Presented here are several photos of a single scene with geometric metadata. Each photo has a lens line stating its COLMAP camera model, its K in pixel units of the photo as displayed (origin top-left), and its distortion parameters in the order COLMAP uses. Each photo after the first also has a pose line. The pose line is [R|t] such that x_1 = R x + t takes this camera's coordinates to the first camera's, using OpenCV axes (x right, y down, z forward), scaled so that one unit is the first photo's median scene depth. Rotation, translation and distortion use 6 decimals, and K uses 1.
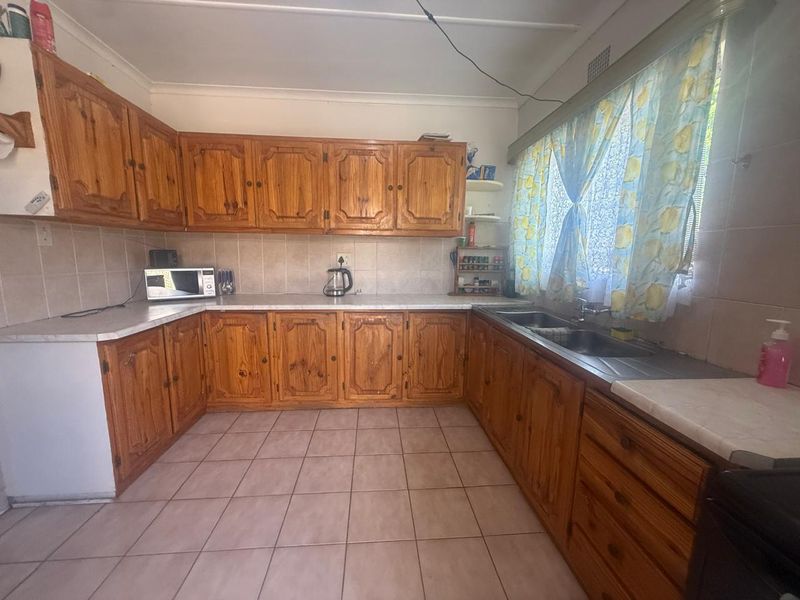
lens RADIAL K [[319.1, 0, 398.8], [0, 319.1, 302.1], [0, 0, 1]] dist [0.000398, -0.000099]
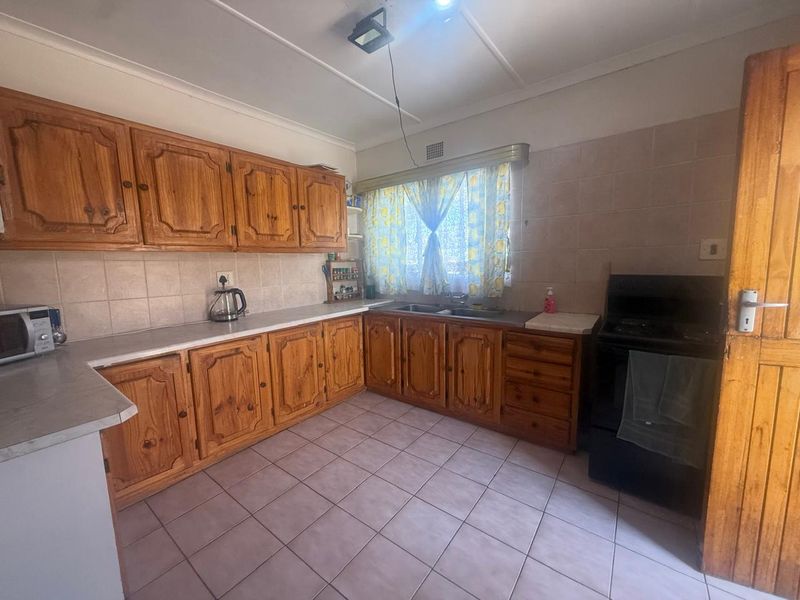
lens RADIAL K [[319.1, 0, 398.8], [0, 319.1, 302.1], [0, 0, 1]] dist [0.000398, -0.000099]
pose [[0.662923, -0.126083, 0.737995, -0.608905], [0.144998, 0.988676, 0.038663, -0.040768], [-0.734513, 0.081377, 0.673698, 0.067700]]
